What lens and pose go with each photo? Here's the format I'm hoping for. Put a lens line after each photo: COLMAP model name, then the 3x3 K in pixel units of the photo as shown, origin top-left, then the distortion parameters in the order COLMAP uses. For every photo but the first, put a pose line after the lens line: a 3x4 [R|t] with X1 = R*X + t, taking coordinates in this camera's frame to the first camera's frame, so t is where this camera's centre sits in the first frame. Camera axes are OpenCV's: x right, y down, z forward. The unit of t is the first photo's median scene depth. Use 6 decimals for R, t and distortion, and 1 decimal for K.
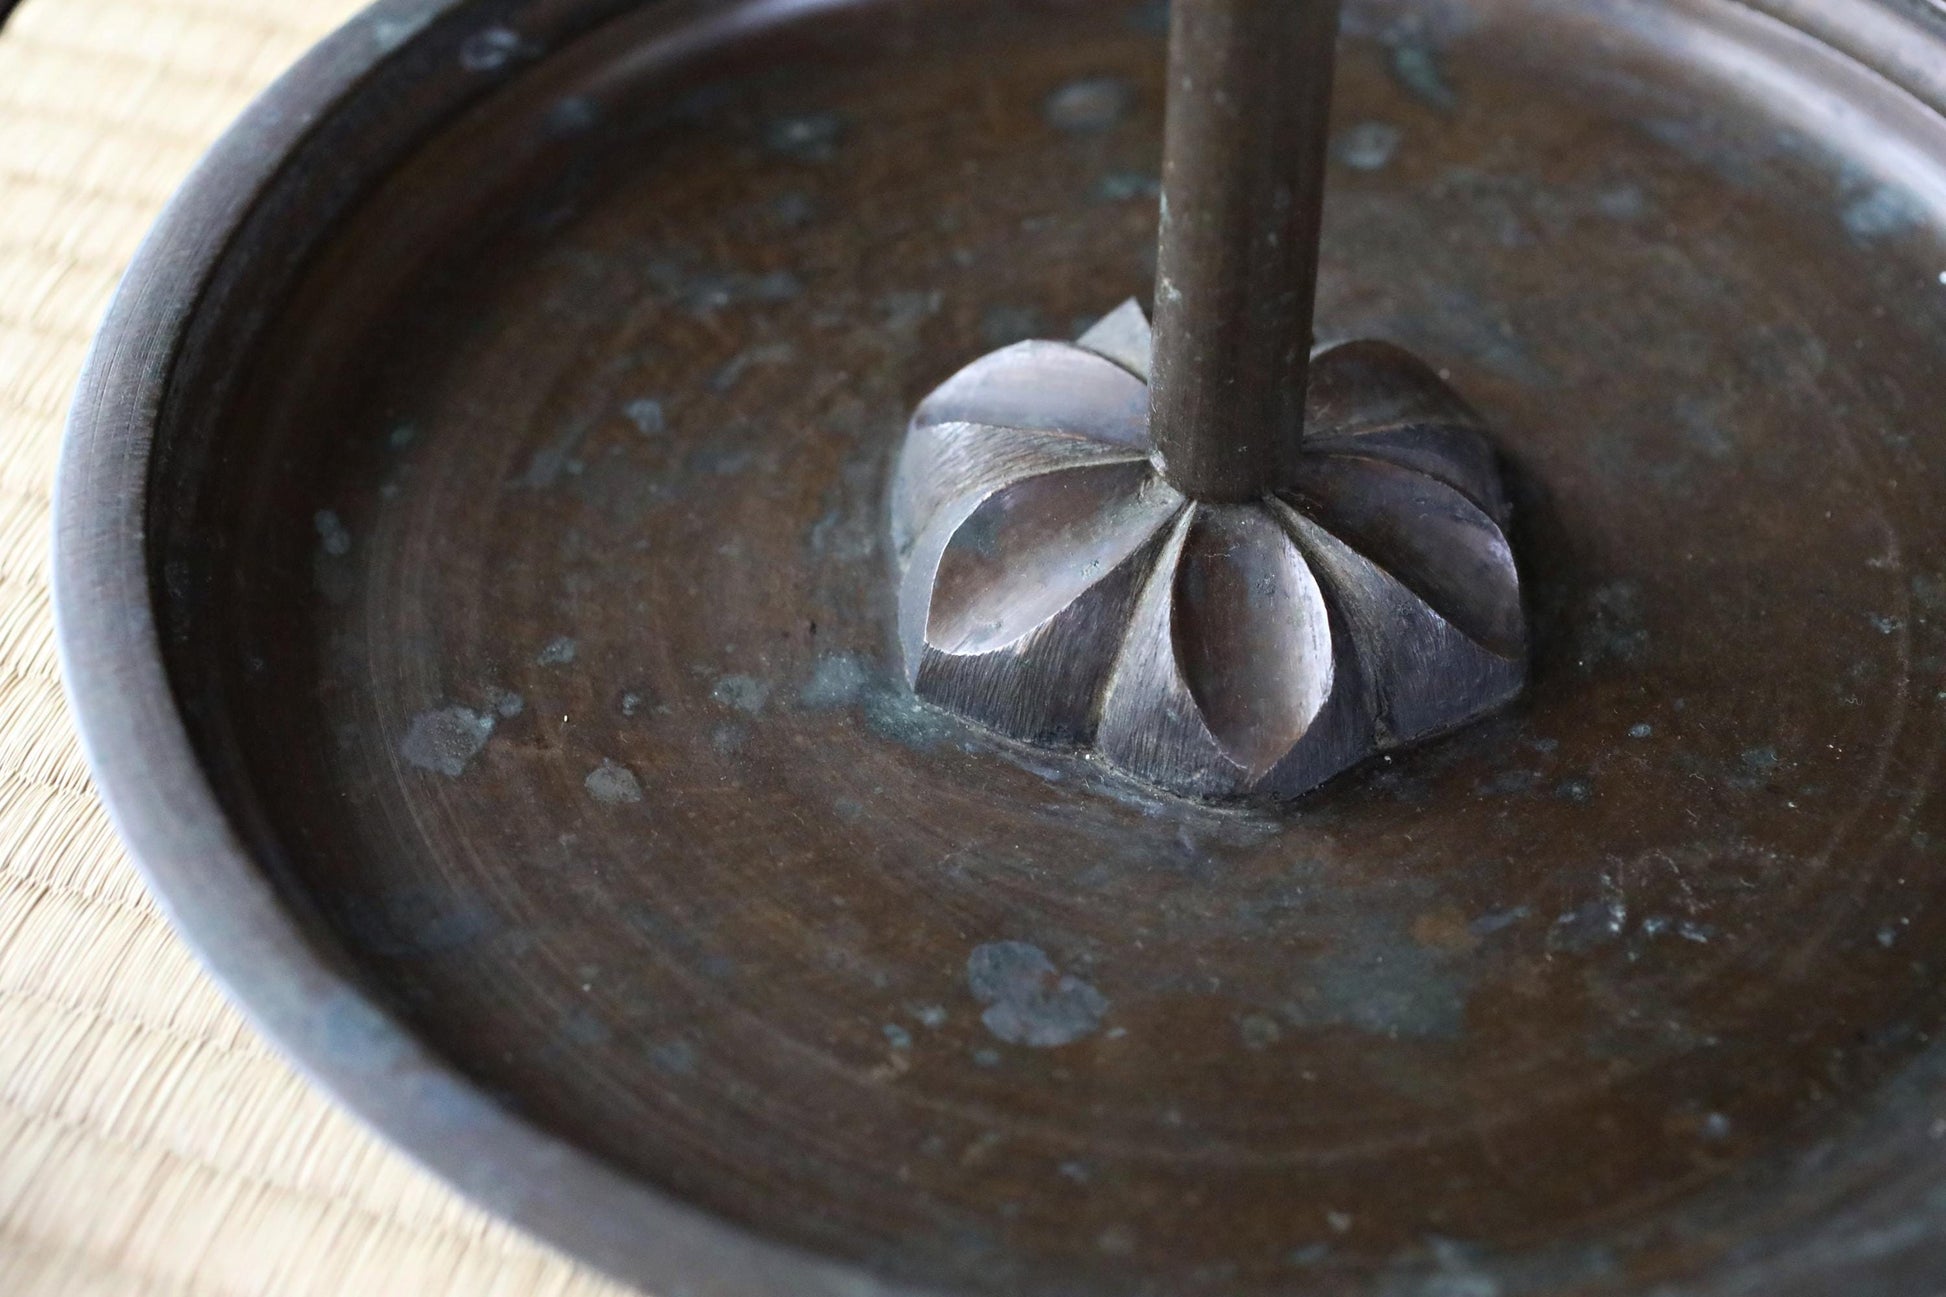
lens RADIAL K [[3012.7, 0, 973.0], [0, 3012.7, 648.5], [0, 0, 1]] dist [-0.082085, 0.266281]
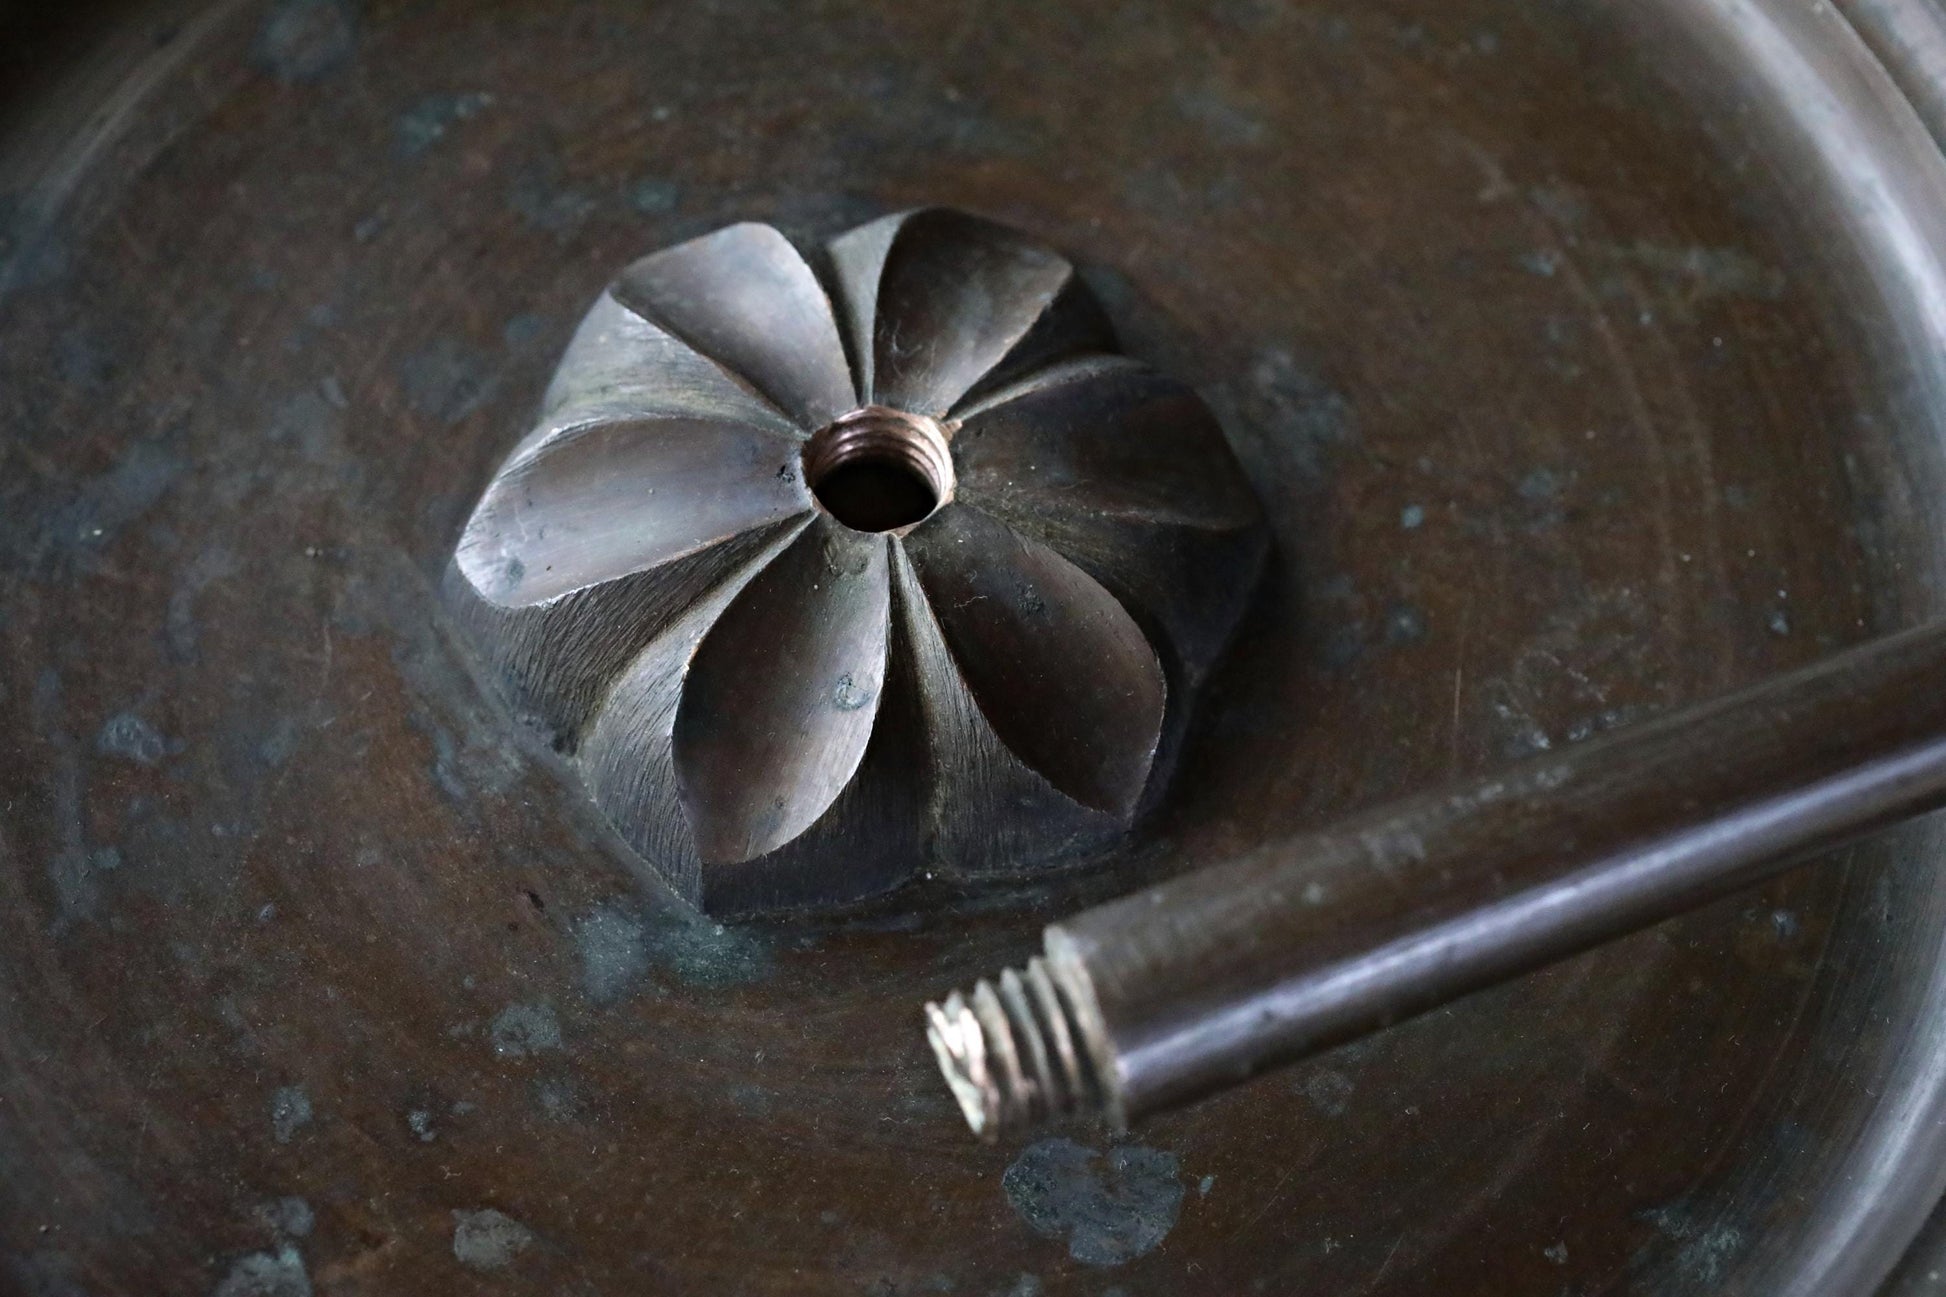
lens RADIAL K [[3012.7, 0, 973.0], [0, 3012.7, 648.5], [0, 0, 1]] dist [-0.082085, 0.266281]
pose [[0.797548, -0.514463, 0.315032, -0.183288], [0.399474, 0.841713, 0.363235, -0.316112], [-0.452038, -0.163850, 0.876821, 0.268335]]
